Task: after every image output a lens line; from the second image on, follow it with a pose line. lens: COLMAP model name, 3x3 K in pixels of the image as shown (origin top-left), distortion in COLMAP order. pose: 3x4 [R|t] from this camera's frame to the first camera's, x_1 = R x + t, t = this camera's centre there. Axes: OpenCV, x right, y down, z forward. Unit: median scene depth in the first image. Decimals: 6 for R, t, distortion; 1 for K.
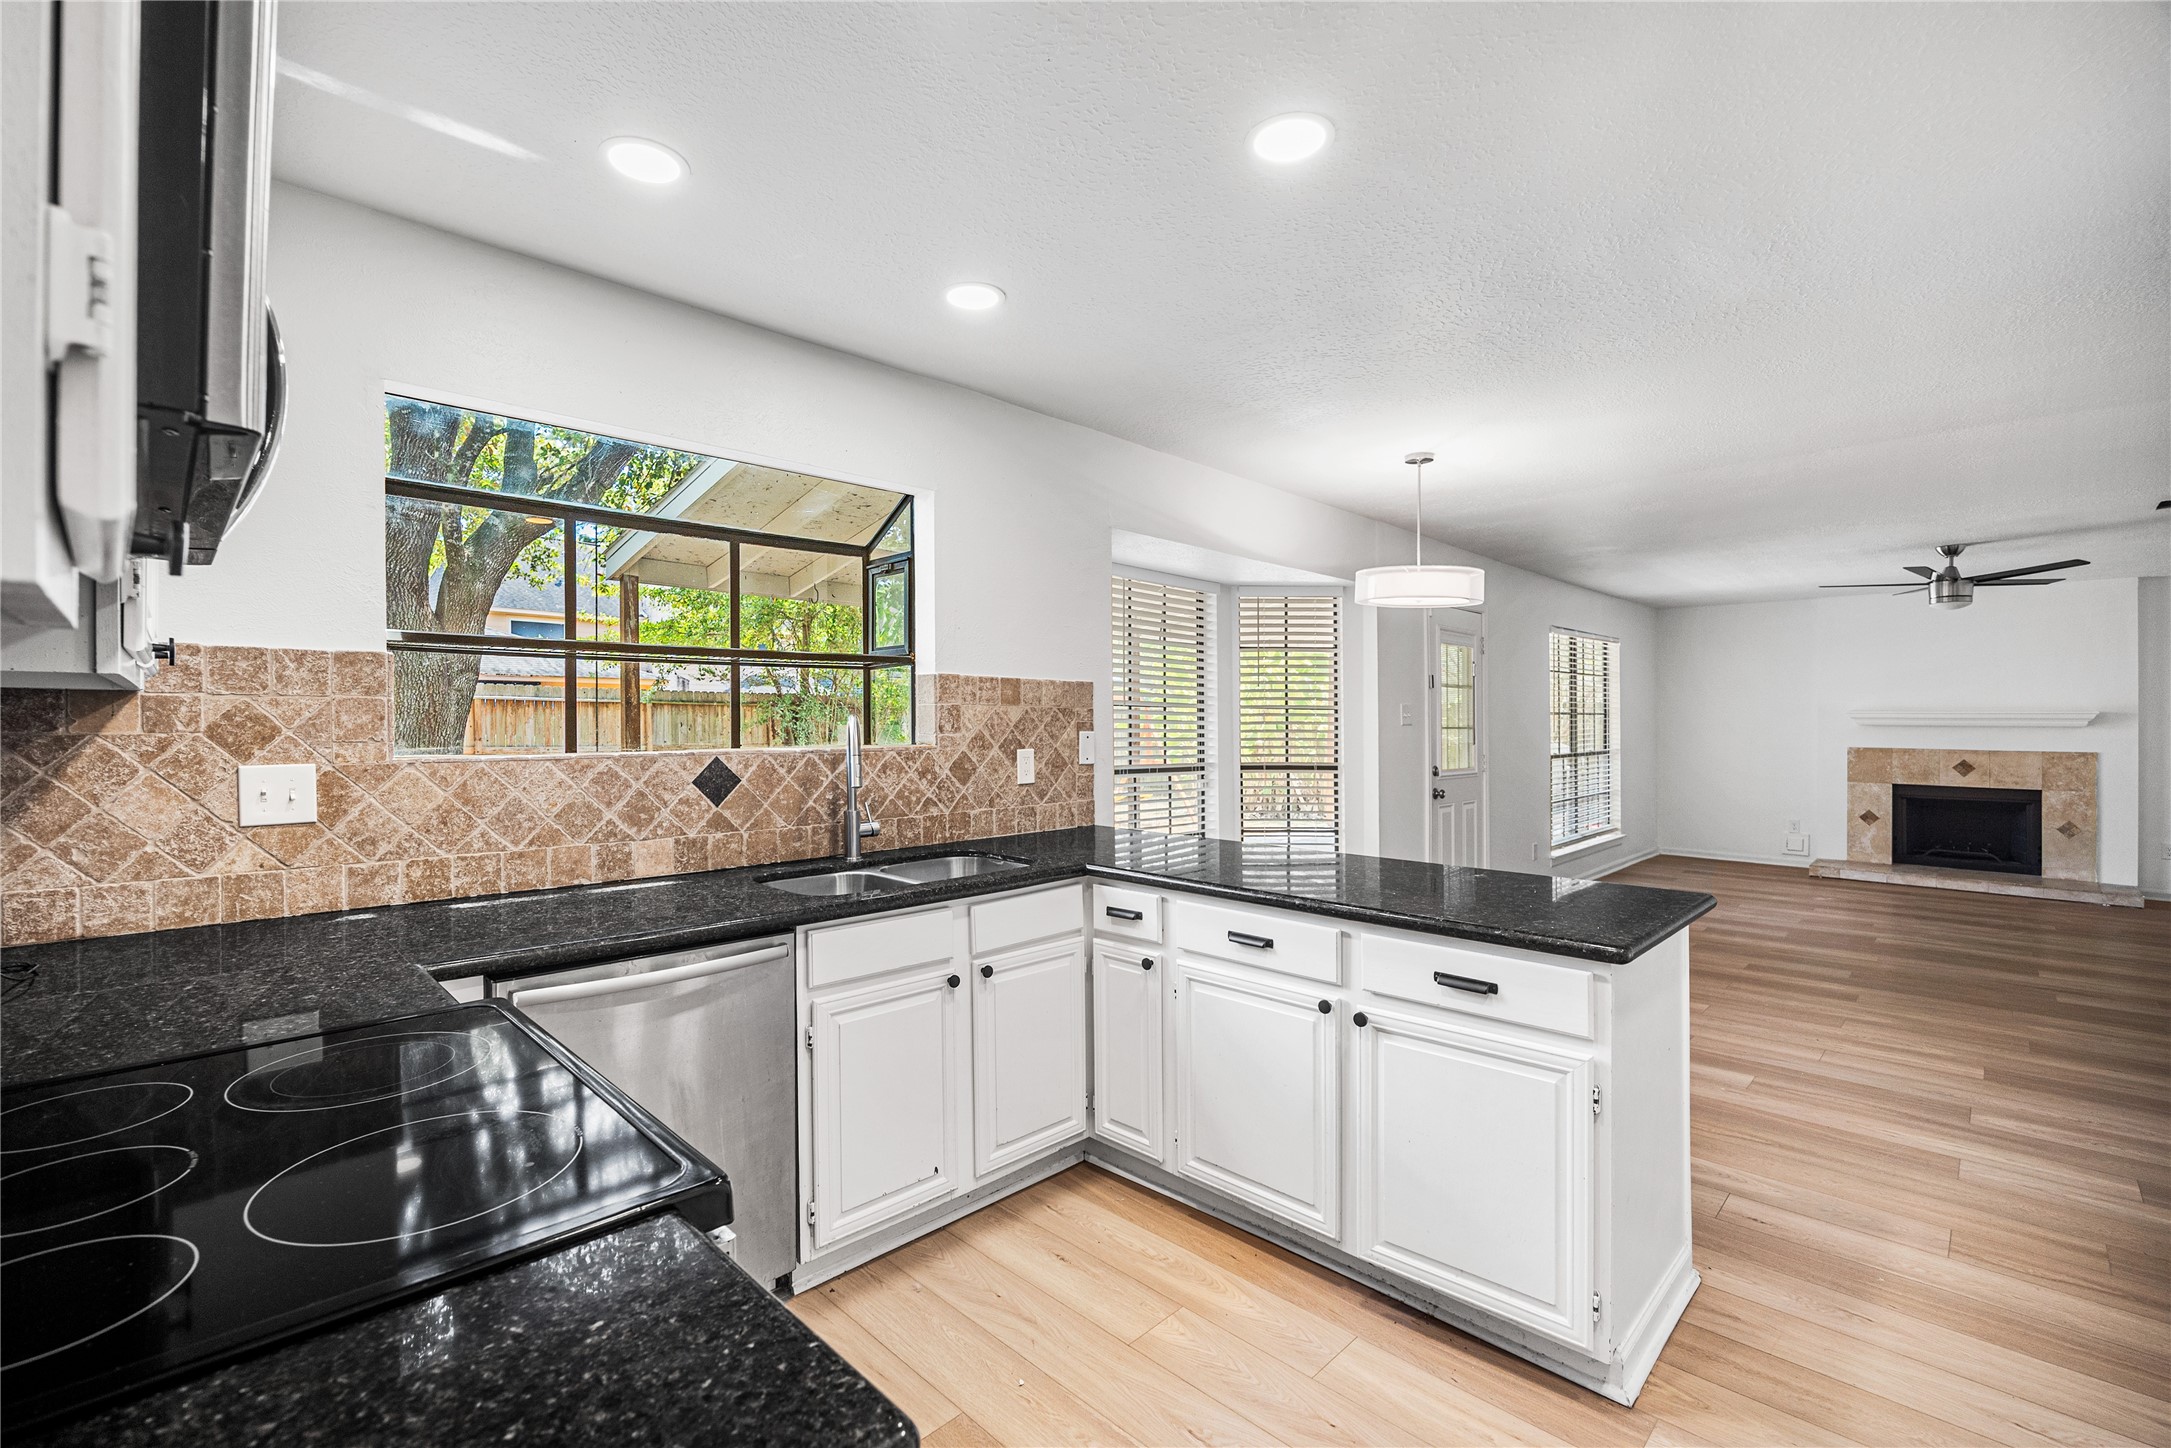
lens RADIAL K [[960.2, 0, 1094.6], [0, 960.2, 725.3], [0, 0, 1]] dist [-0.000082, -0.000079]
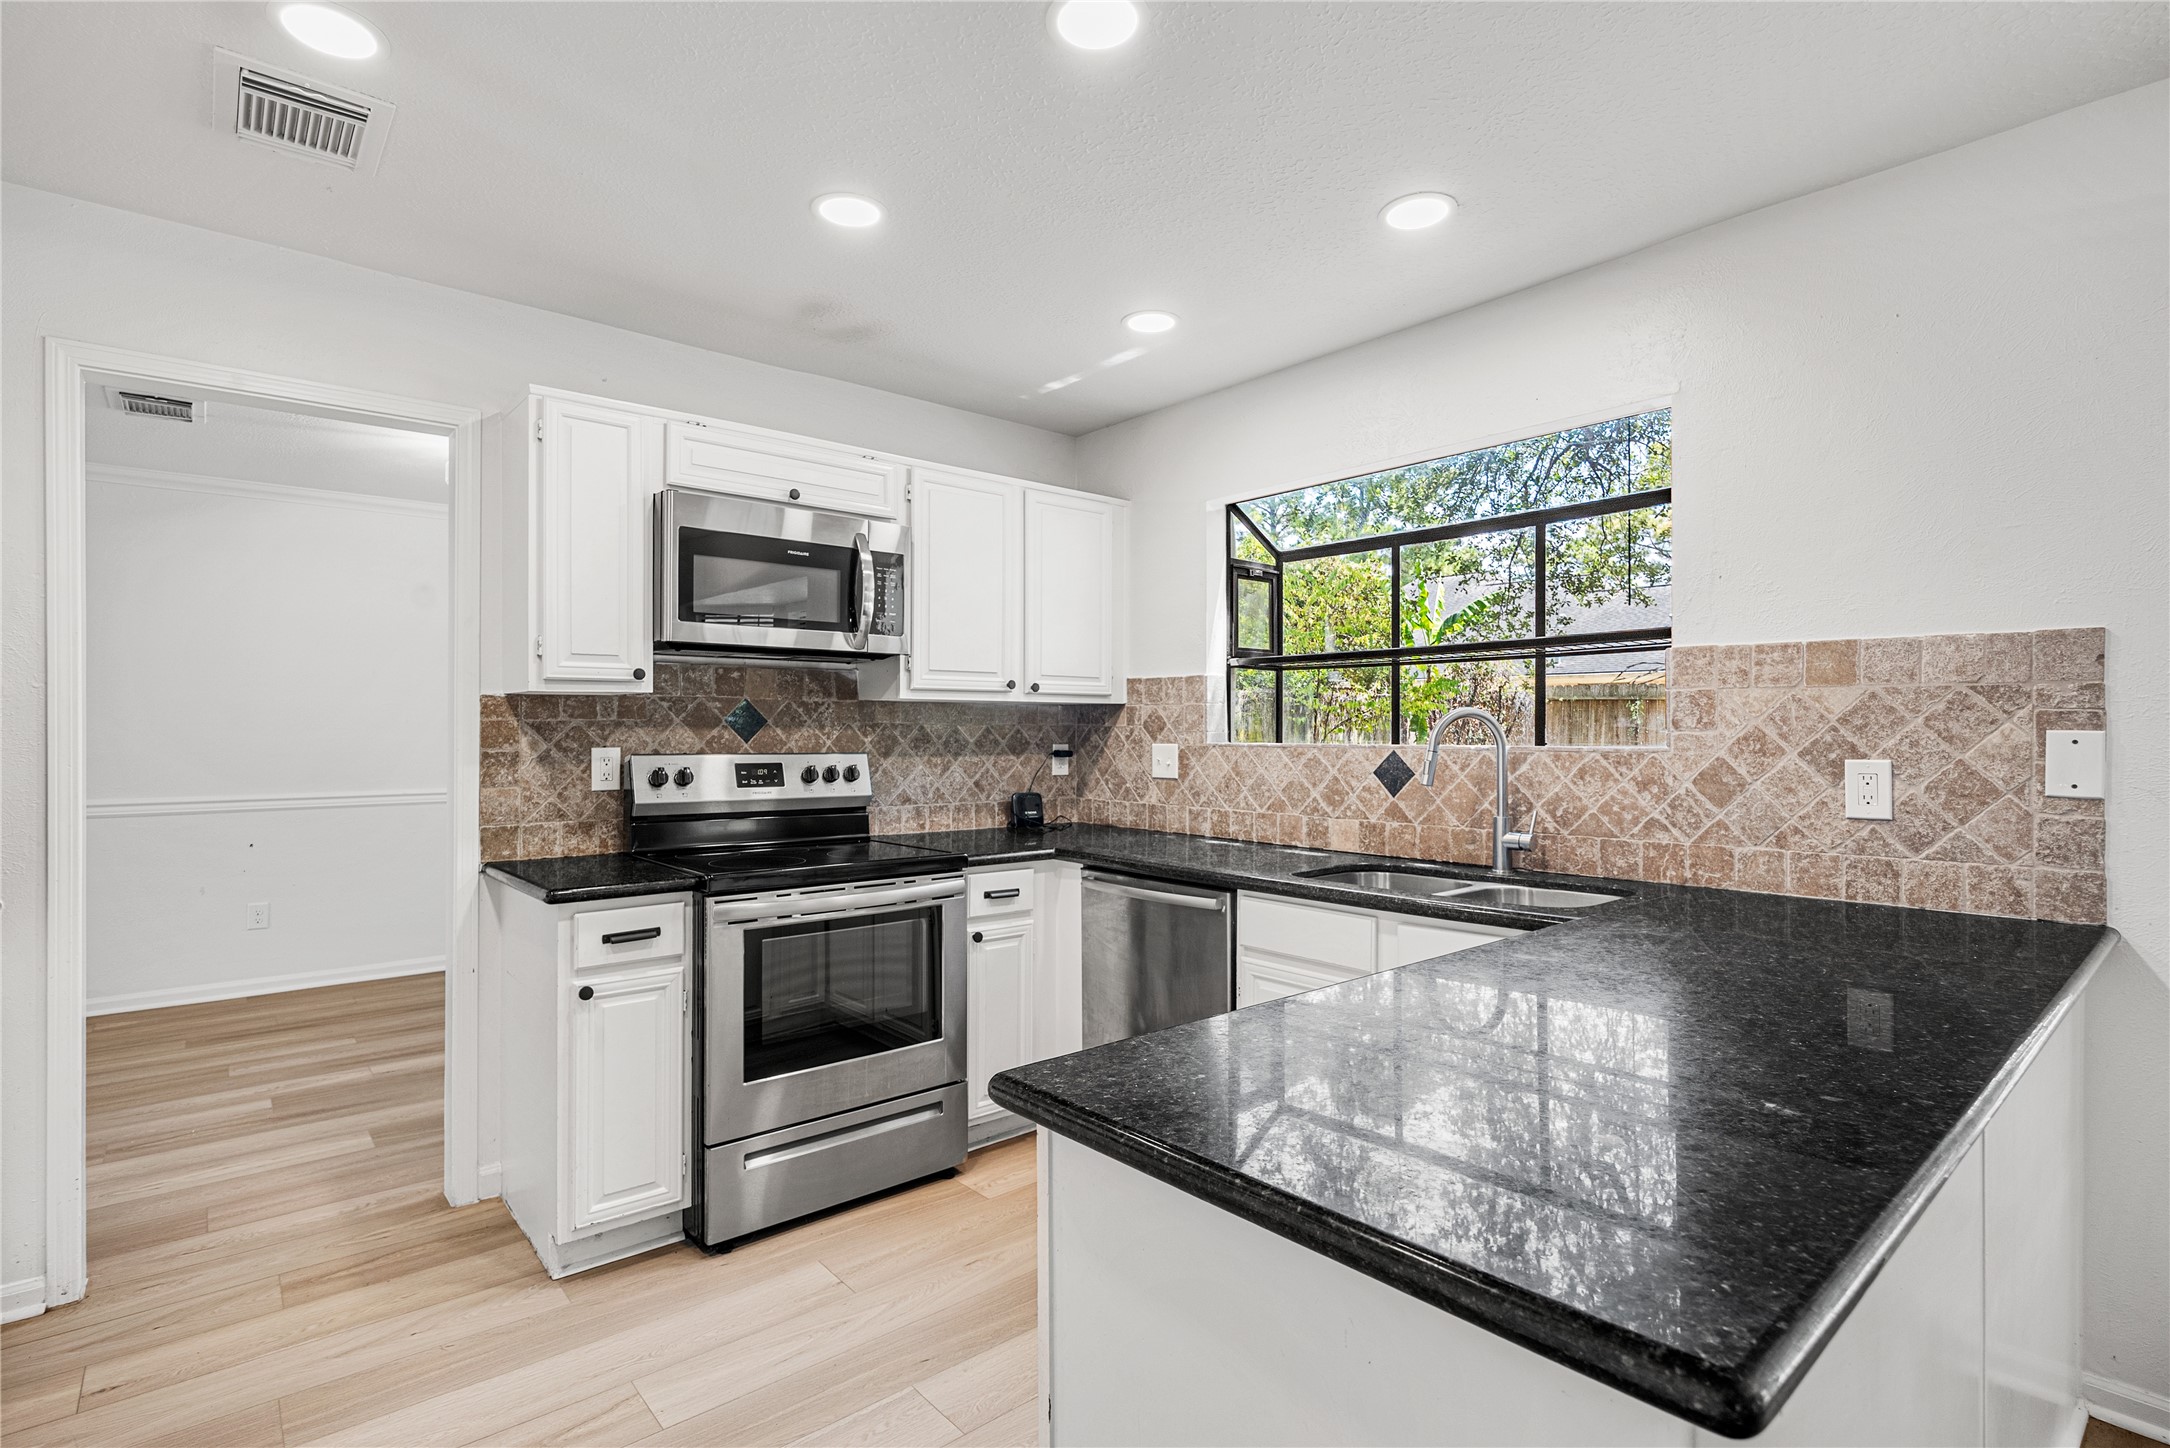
lens RADIAL K [[1036.5, 0, 1092.9], [0, 1036.5, 720.0], [0, 0, 1]] dist [-0.001846, -0.000223]
pose [[-0.073316, 0.001599, -0.997307, 0.681733], [0.006543, 0.999978, 0.001122, -0.003649], [0.997287, -0.006443, -0.073325, 0.661776]]
